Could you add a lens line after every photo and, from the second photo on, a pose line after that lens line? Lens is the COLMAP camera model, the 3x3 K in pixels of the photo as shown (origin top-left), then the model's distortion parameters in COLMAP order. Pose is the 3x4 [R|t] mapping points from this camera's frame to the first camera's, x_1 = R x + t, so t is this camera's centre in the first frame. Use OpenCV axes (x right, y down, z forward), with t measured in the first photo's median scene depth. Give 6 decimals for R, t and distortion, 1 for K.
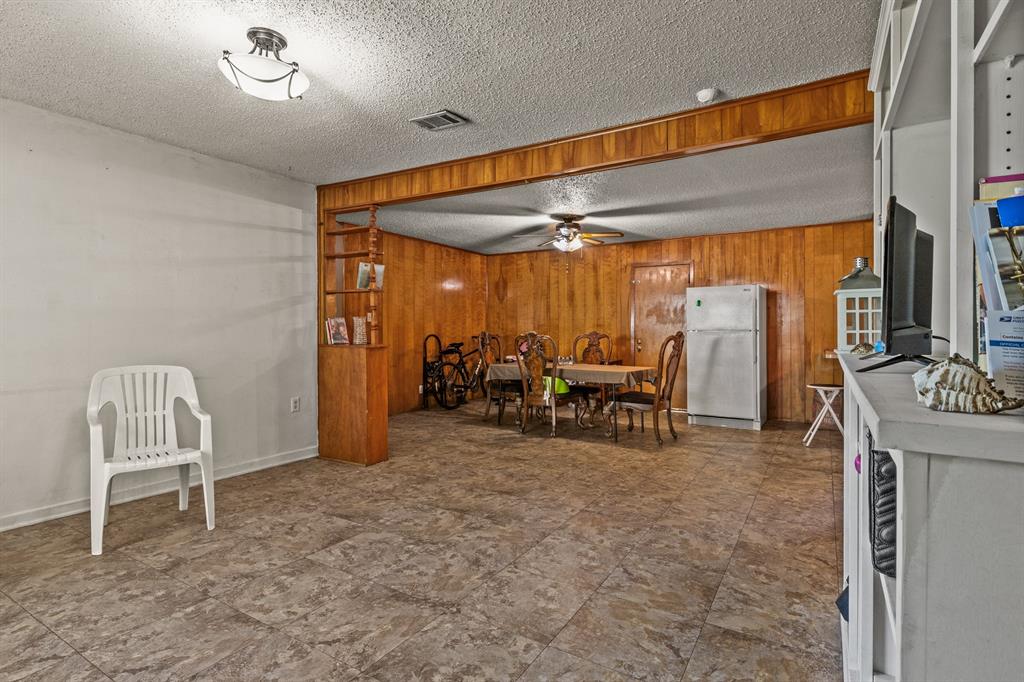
lens RADIAL K [[512.4, 0, 515.9], [0, 512.4, 331.2], [0, 0, 1]] dist [-0.005456, -0.000901]
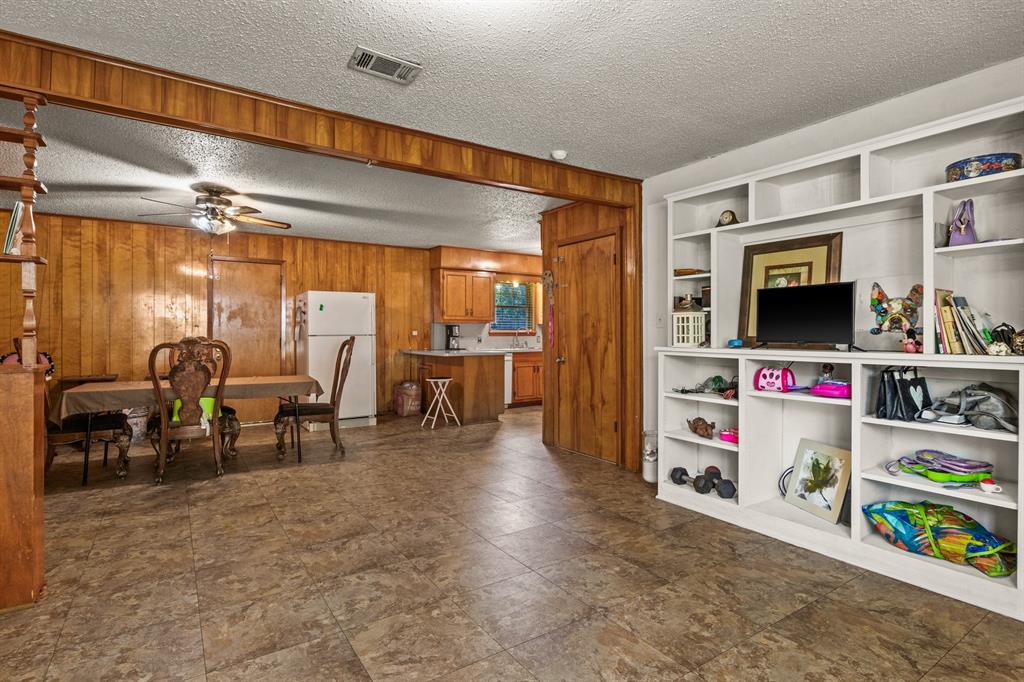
lens RADIAL K [[512.4, 0, 515.9], [0, 512.4, 331.2], [0, 0, 1]] dist [-0.005456, -0.000901]
pose [[0.422155, 0.002252, 0.906521, -0.763980], [0.004162, 0.999982, -0.004422, -0.005820], [-0.906514, 0.005640, 0.422138, 0.489777]]
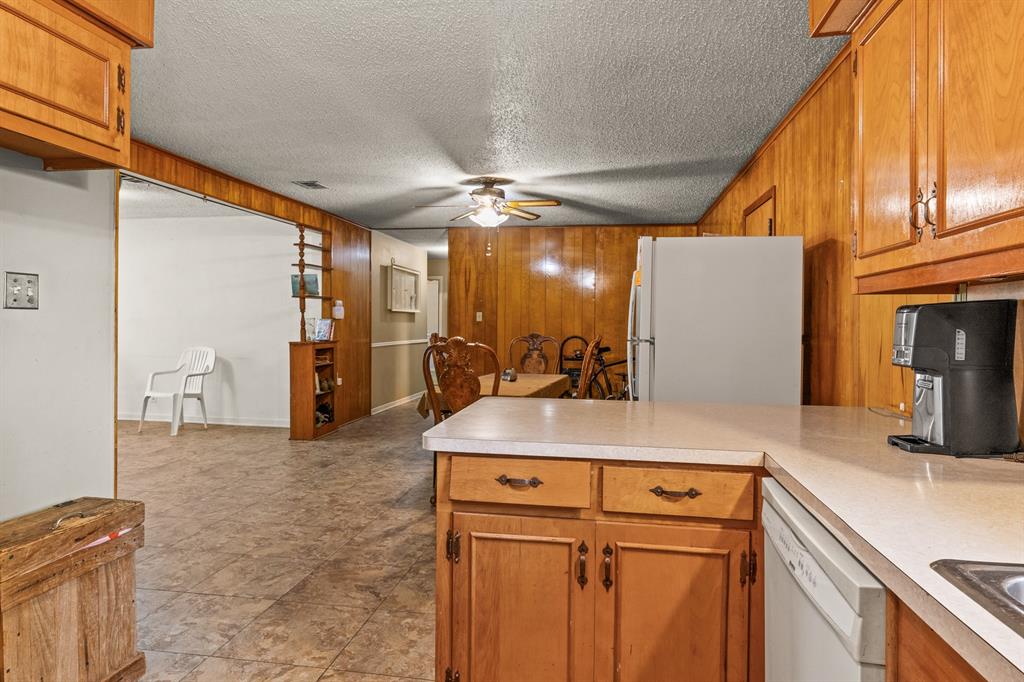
lens RADIAL K [[597.7, 0, 515.5], [0, 597.7, 330.5], [0, 0, 1]] dist [-0.005790, -0.000117]
pose [[0.373921, 0.011551, -0.927388, 1.746849], [-0.012762, 0.999892, 0.007309, -0.025972], [0.927373, 0.009103, 0.374028, 1.336441]]
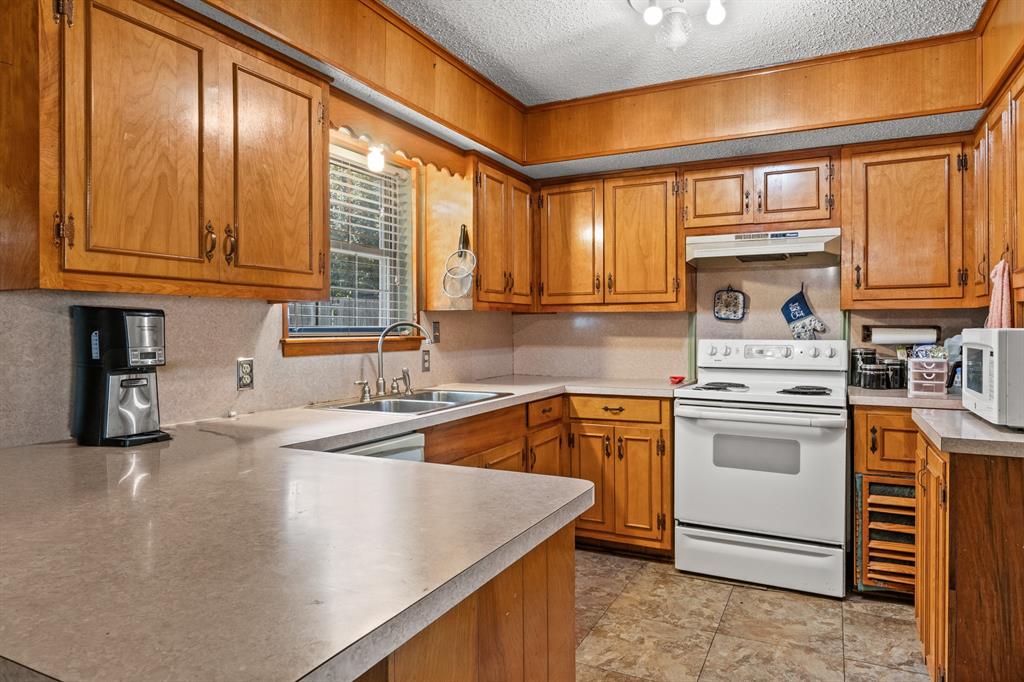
lens RADIAL K [[639.2, 0, 511.6], [0, 639.2, 327.3], [0, 0, 1]] dist [0.002852, 0.000479]
pose [[-0.073806, 0.002330, 0.997270, 0.813000], [0.005415, 0.999983, -0.001936, -0.027225], [-0.997258, 0.005257, -0.073818, 1.543175]]
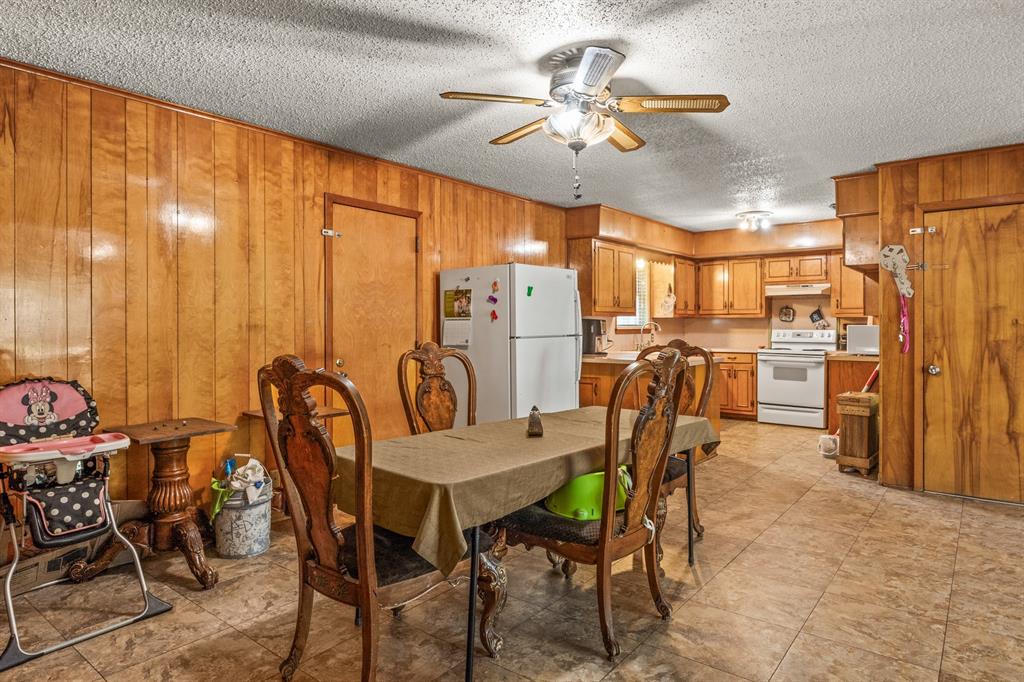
lens RADIAL K [[597.7, 0, 515.5], [0, 597.7, 330.5], [0, 0, 1]] dist [-0.005790, -0.000117]
pose [[0.130295, -0.009316, 0.991432, -0.696243], [0.004543, 0.999951, 0.008799, -0.028790], [-0.991465, 0.003358, 0.130331, 1.859840]]
